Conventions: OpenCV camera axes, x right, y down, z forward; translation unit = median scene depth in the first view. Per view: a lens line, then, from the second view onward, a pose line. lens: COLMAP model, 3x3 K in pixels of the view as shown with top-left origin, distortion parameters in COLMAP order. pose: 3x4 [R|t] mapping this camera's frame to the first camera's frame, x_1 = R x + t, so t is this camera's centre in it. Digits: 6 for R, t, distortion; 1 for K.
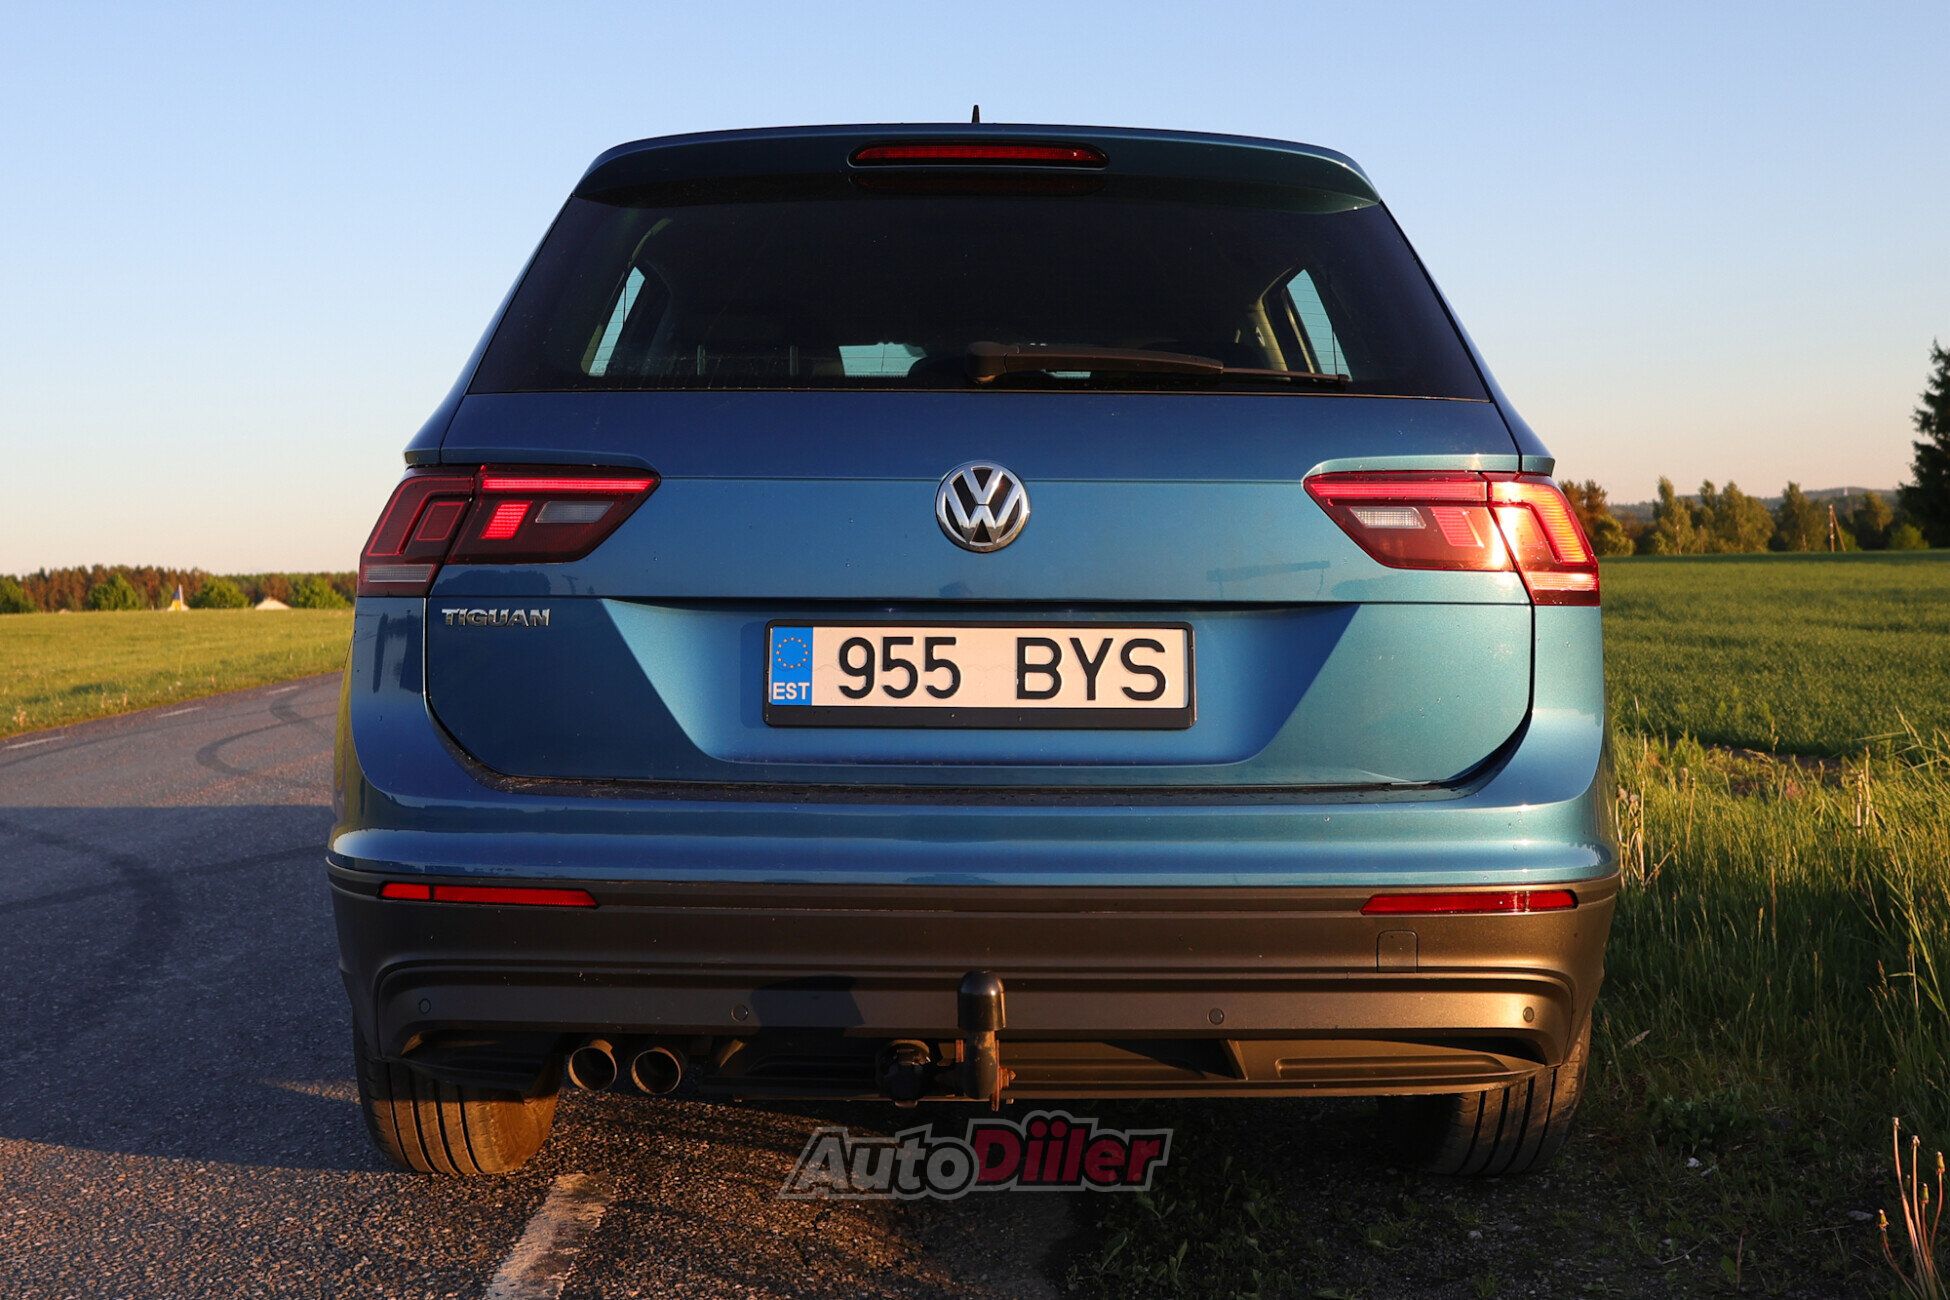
lens RADIAL K [[2228.1, 0, 971.7], [0, 2228.1, 644.0], [0, 0, 1]] dist [0.167915, 0.000000]
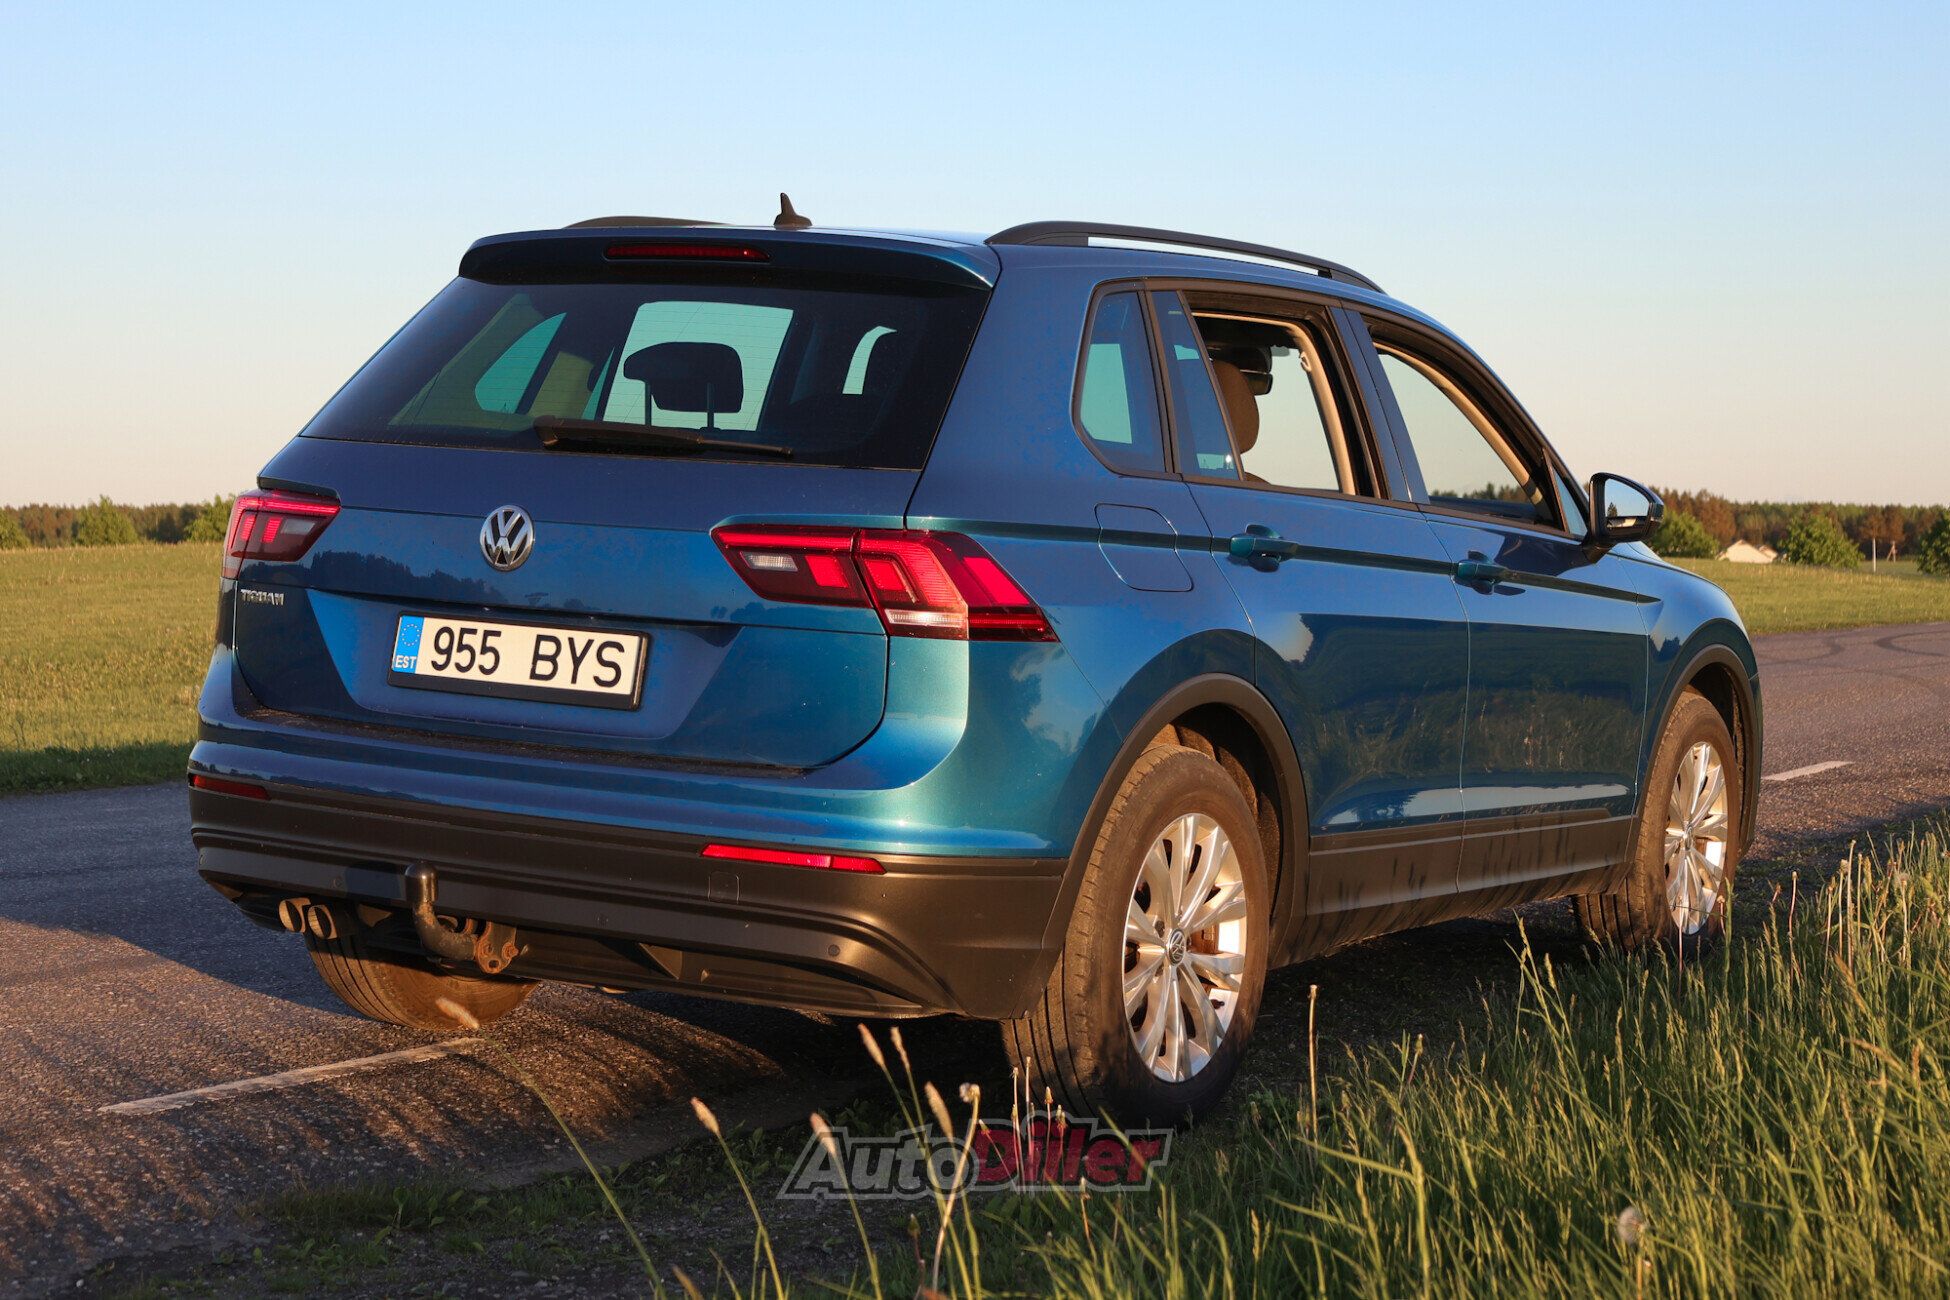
lens RADIAL K [[4390.9, 0, 972.6], [0, 4390.9, 646.7], [0, 0, 1]] dist [0.753211, 0.000000]
pose [[0.779906, 0.064403, -0.622575, 1.914260], [-0.058428, 0.997840, 0.030030, -0.092250], [0.623164, 0.012955, 0.781984, -0.949273]]
